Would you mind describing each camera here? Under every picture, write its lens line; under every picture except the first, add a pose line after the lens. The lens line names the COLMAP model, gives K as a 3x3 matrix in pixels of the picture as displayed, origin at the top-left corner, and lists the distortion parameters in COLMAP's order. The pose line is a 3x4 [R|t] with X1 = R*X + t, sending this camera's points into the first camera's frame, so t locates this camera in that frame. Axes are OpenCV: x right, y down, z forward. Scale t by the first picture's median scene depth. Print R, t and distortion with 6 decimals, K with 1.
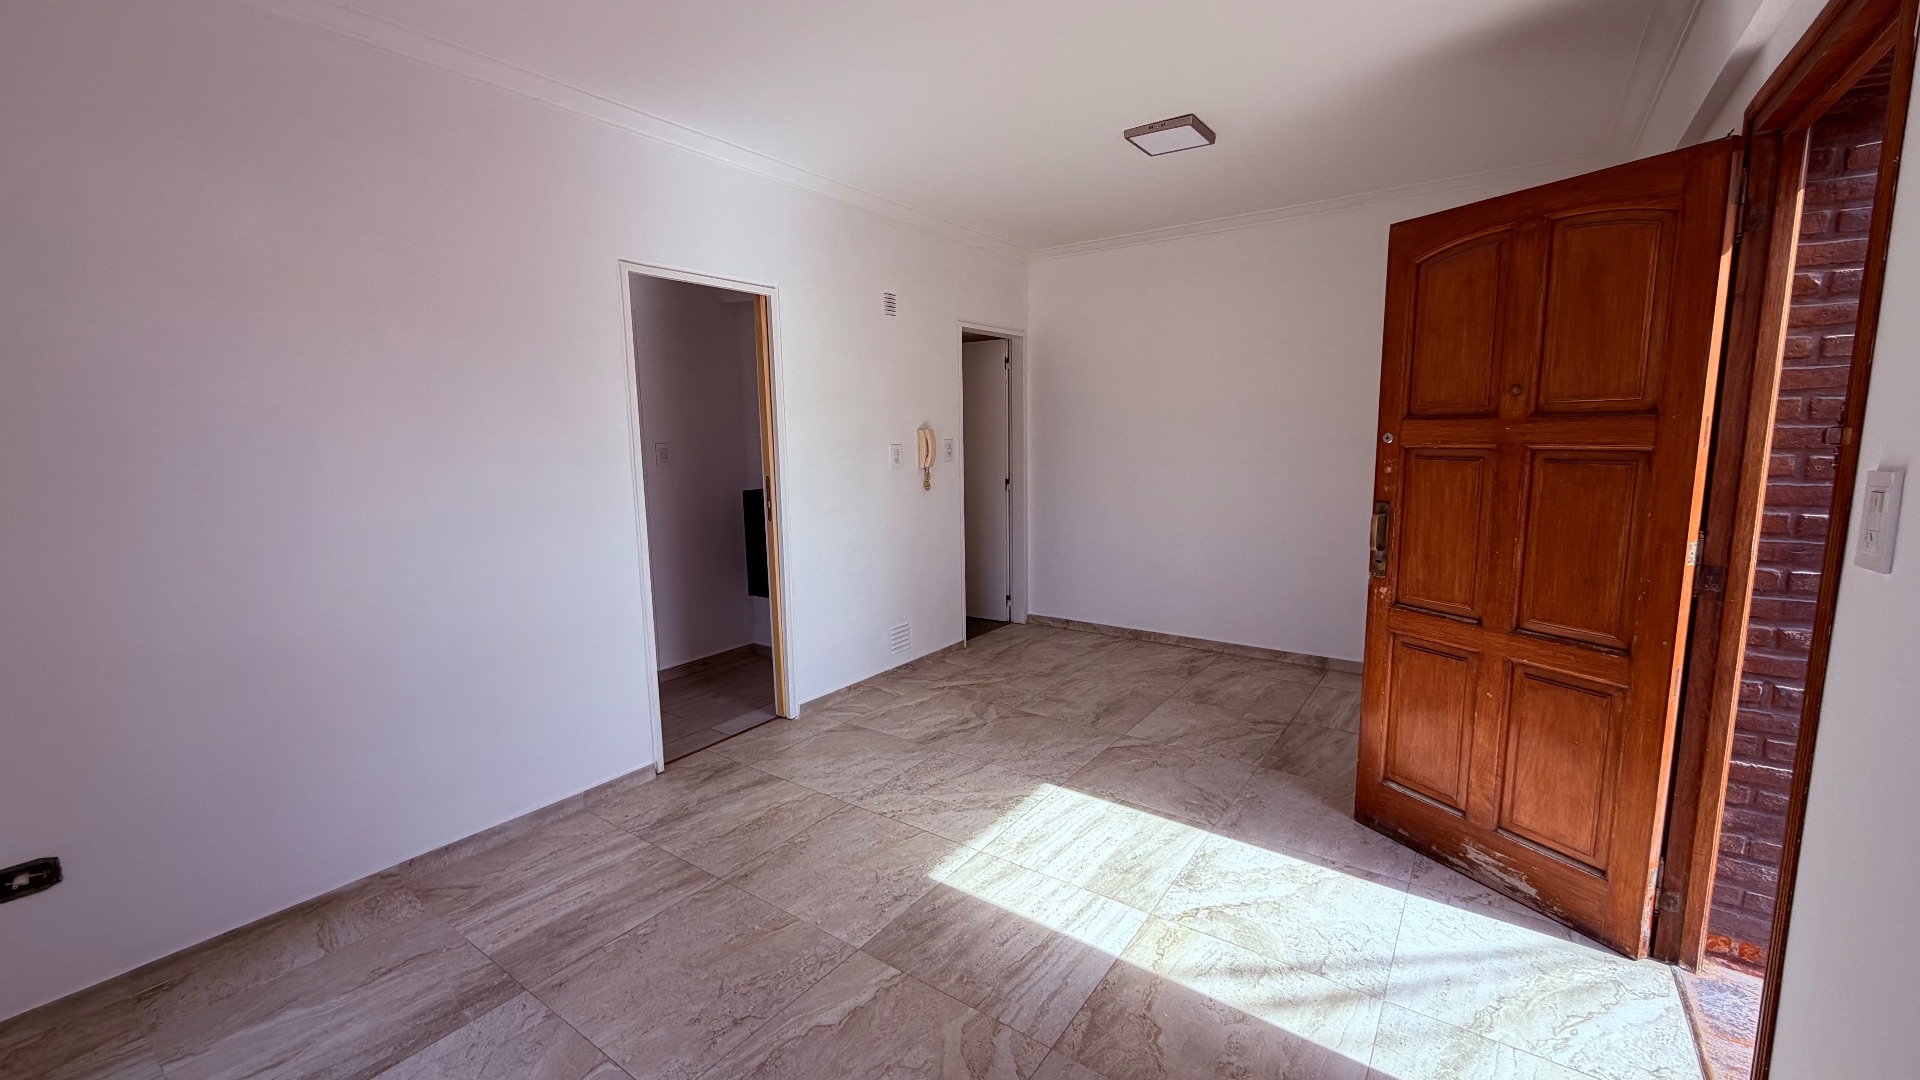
lens RADIAL K [[750.8, 0, 963.4], [0, 750.8, 534.7], [0, 0, 1]] dist [0.020107, 0.000089]
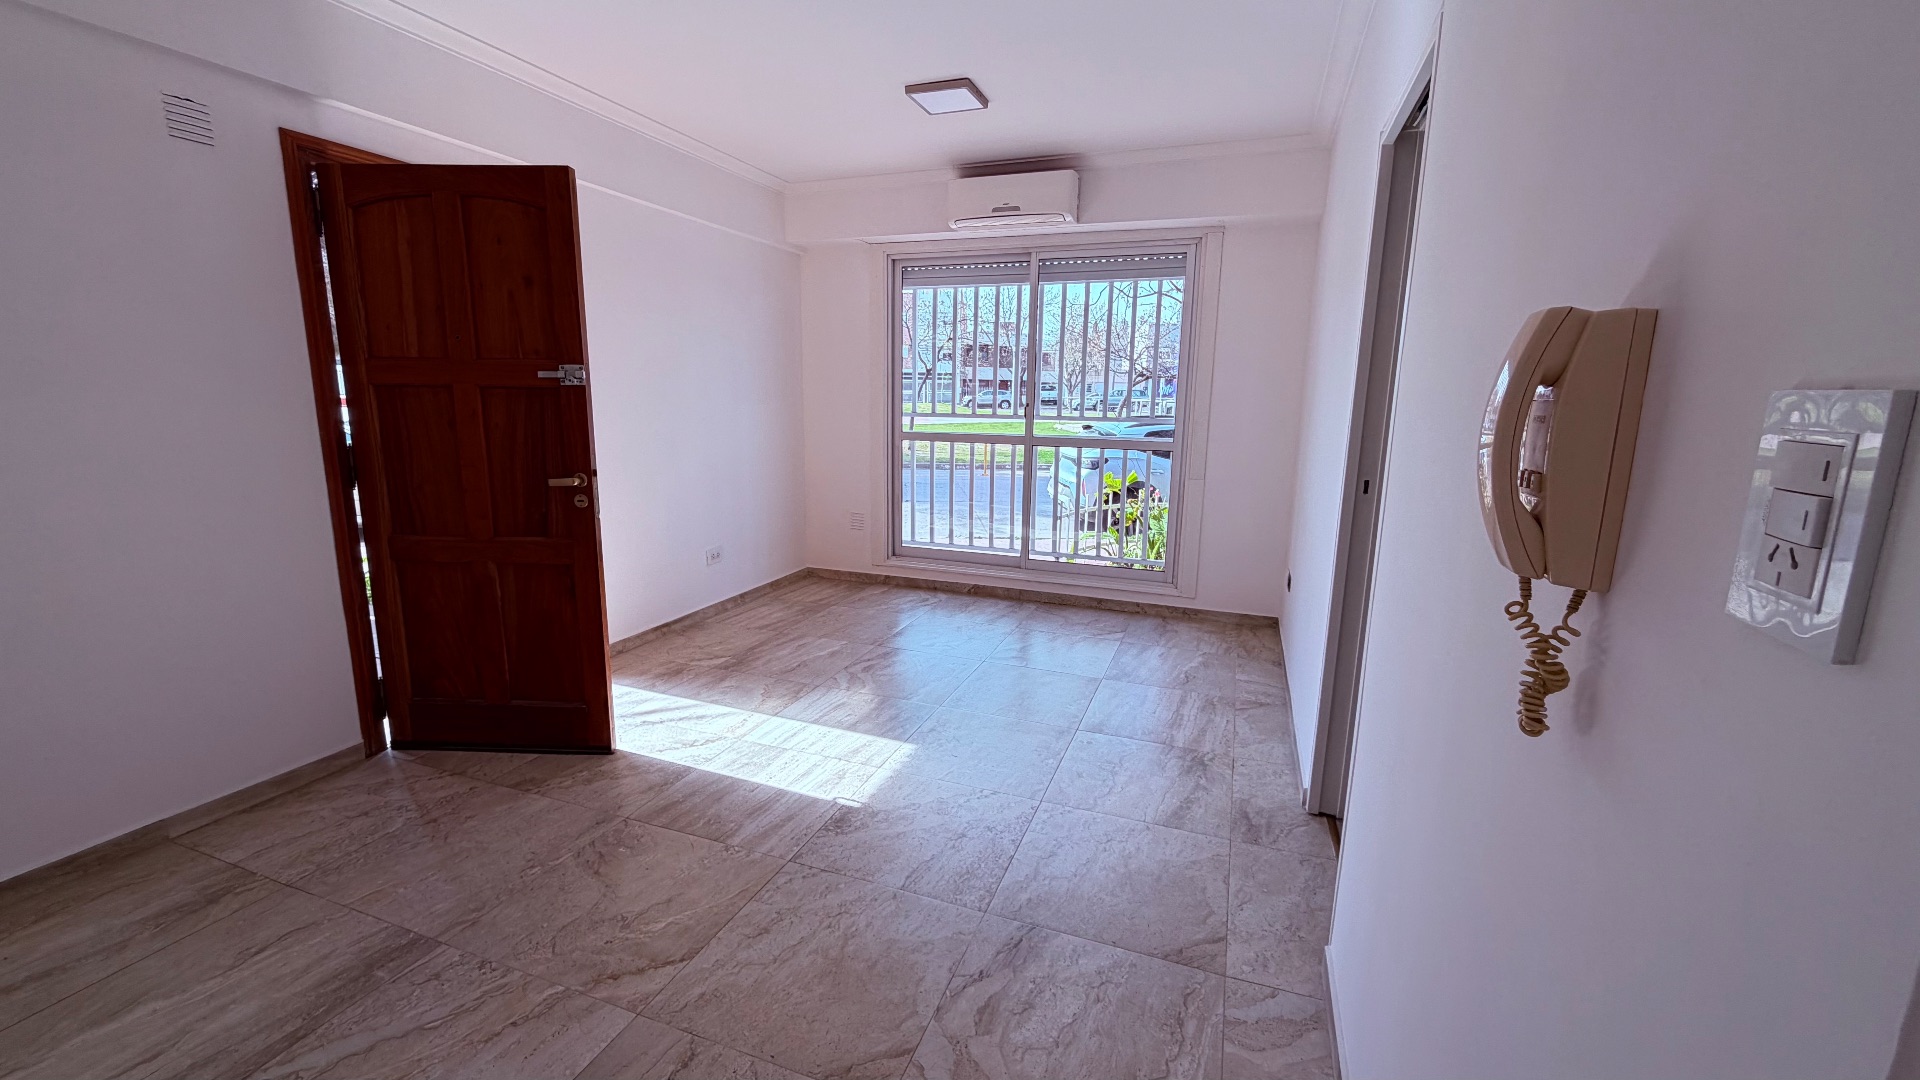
lens RADIAL K [[750.8, 0, 960.5], [0, 750.8, 533.4], [0, 0, 1]] dist [0.020107, 0.000089]
pose [[-0.964220, 0.053757, -0.259597, 0.168919], [-0.033945, 0.946130, 0.322004, -0.244898], [0.262922, 0.319294, -0.910452, 1.872173]]
